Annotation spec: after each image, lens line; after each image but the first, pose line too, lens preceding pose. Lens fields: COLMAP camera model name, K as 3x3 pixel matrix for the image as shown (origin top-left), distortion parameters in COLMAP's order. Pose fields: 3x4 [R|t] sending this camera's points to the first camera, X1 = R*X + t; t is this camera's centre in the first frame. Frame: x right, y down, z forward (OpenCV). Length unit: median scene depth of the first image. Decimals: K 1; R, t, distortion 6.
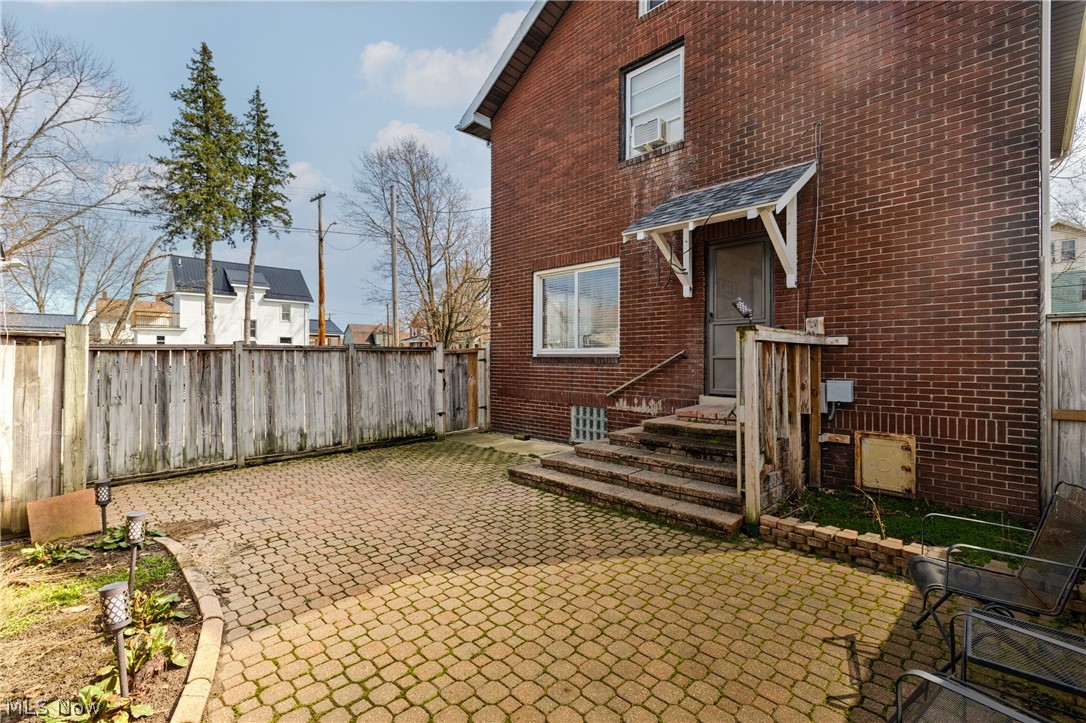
lens RADIAL K [[484.6, 0, 541.3], [0, 484.6, 357.2], [0, 0, 1]] dist [-0.000087, -0.000174]
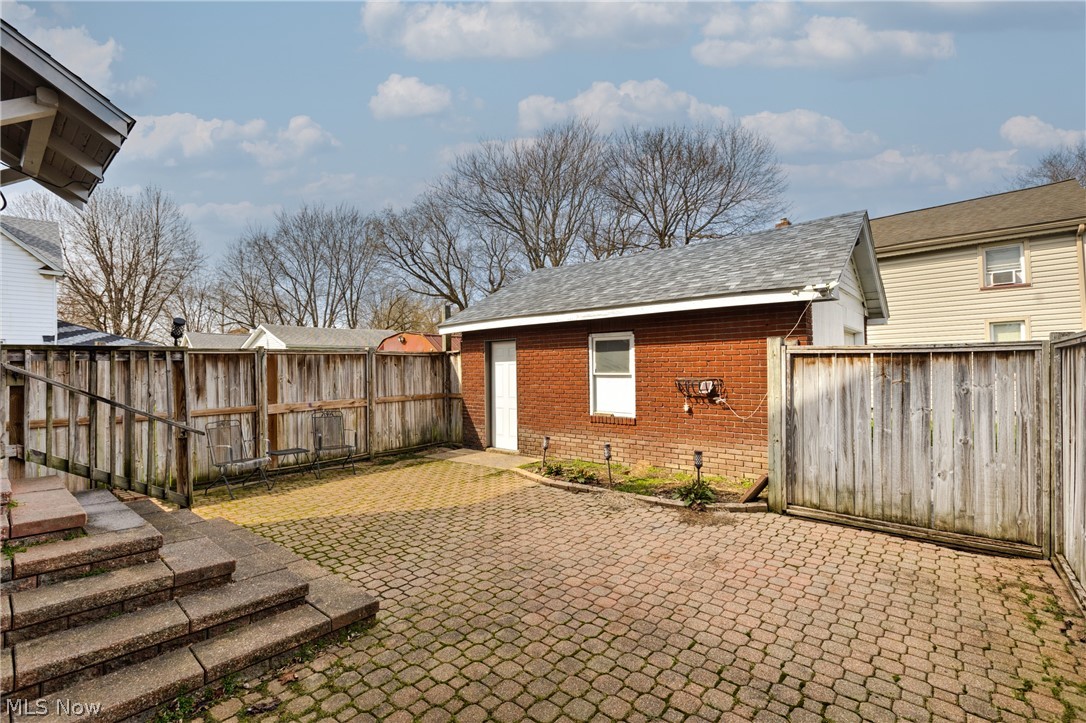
lens RADIAL K [[484.6, 0, 541.7], [0, 484.6, 367.1], [0, 0, 1]] dist [-0.000087, -0.000174]
pose [[-0.996235, 0.017940, -0.084817, -0.226391], [0.018375, 0.999822, -0.004346, -0.000234], [0.084724, -0.005888, -0.996387, 1.737484]]
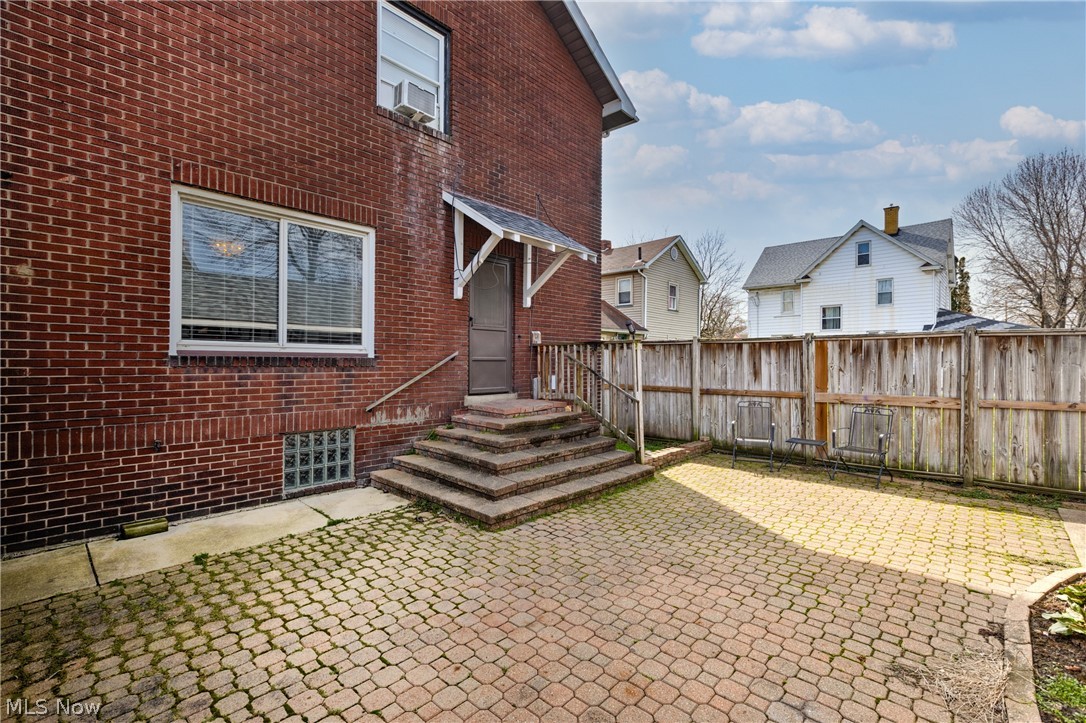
lens RADIAL K [[484.6, 0, 543.1], [0, 484.6, 364.3], [0, 0, 1]] dist [-0.000087, -0.000174]
pose [[-0.040013, -0.007589, 0.999170, -0.895359], [-0.006480, 0.999952, 0.007335, 0.003140], [-0.999178, -0.006181, -0.040060, 1.105525]]
